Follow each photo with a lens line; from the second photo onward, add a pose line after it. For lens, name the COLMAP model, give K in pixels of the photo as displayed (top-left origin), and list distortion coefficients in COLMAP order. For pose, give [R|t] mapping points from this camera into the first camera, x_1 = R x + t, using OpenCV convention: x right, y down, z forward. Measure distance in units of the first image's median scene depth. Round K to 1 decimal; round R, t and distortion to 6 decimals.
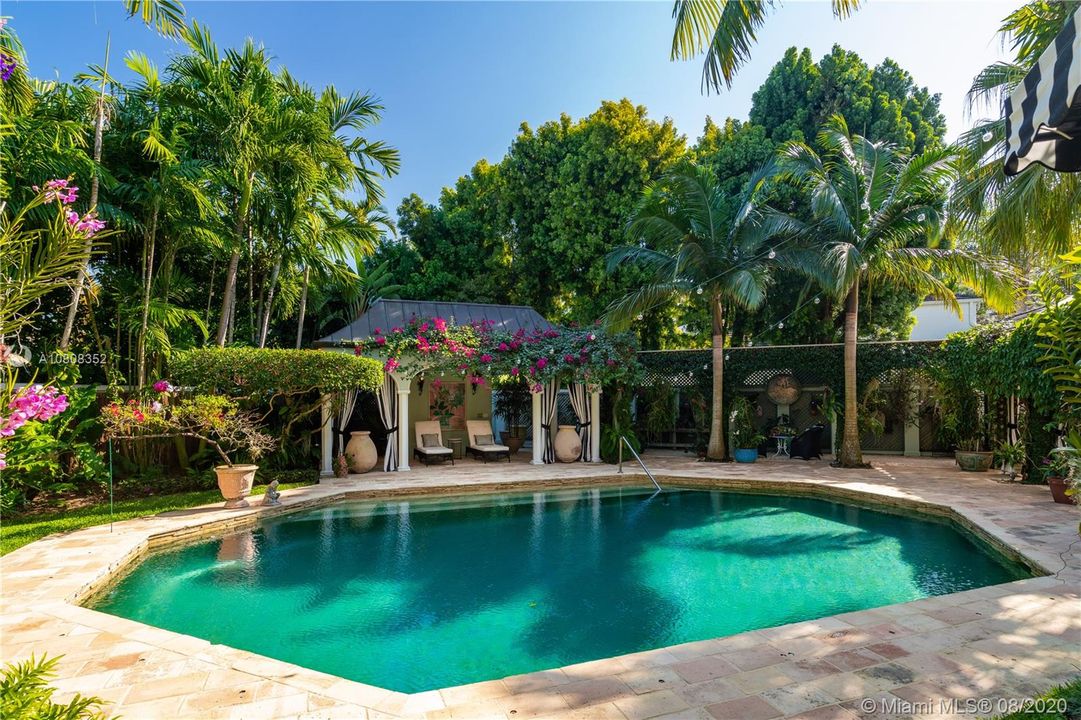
lens RADIAL K [[510.8, 0, 512.4], [0, 510.8, 388.5], [0, 0, 1]] dist [0.005032, 0.000170]
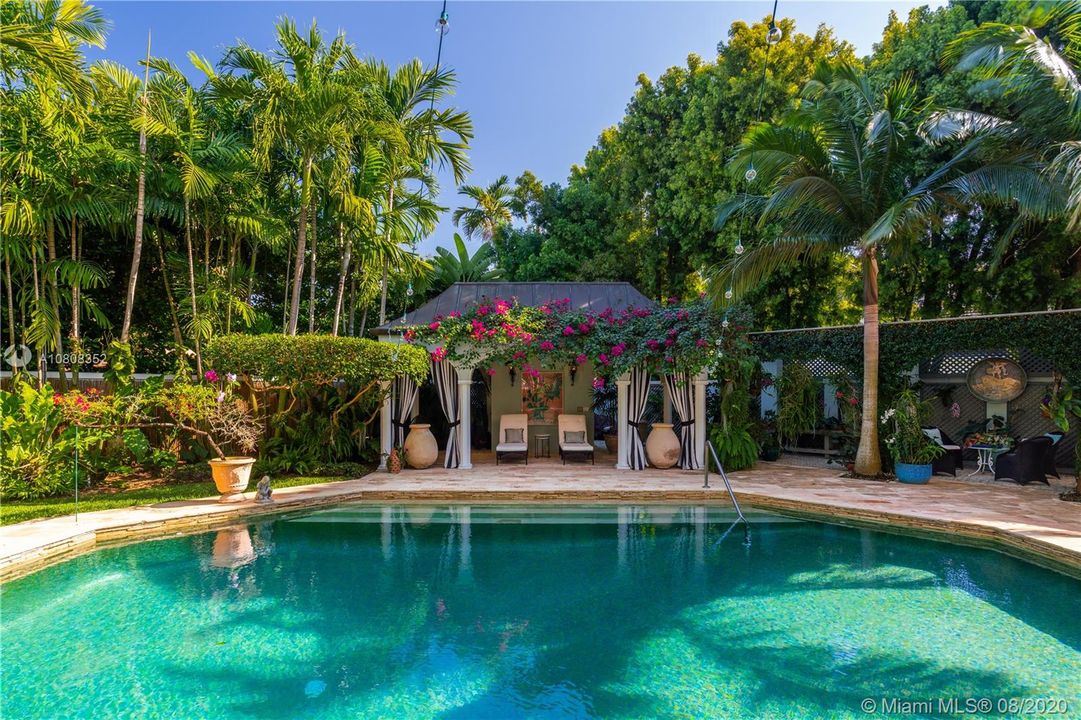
lens RADIAL K [[500.9, 0, 549.5], [0, 500.9, 390.6], [0, 0, 1]] dist [-0.001150, 0.000262]
pose [[0.949315, 0.006647, -0.314257, 0.190690], [-0.000480, 0.999806, 0.019697, 0.003561], [0.314327, -0.018548, 0.949134, 0.181765]]
